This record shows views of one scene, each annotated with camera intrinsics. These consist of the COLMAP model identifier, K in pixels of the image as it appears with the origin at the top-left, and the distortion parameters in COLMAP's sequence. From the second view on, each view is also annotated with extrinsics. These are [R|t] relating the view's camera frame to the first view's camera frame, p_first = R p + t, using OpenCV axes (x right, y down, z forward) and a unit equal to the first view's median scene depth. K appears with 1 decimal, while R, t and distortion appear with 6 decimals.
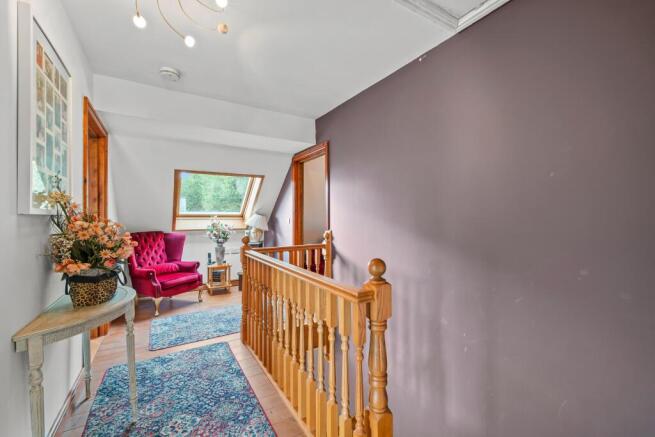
lens RADIAL K [[277.1, 0, 326.6], [0, 277.1, 217.7], [0, 0, 1]] dist [0.004490, 0.000780]
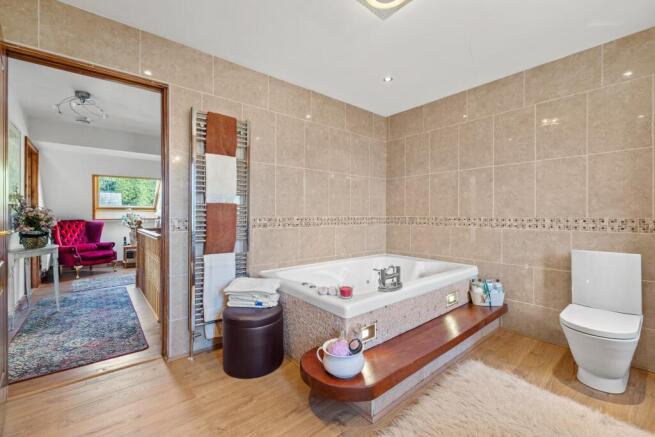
lens RADIAL K [[277.1, 0, 322.7], [0, 277.1, 214.5], [0, 0, 1]] dist [0.004490, 0.000780]
pose [[0.989194, 0.001792, 0.146602, 0.390645], [-0.002329, 0.999991, 0.003491, 0.019716], [-0.146595, -0.003794, 0.989189, -0.548258]]
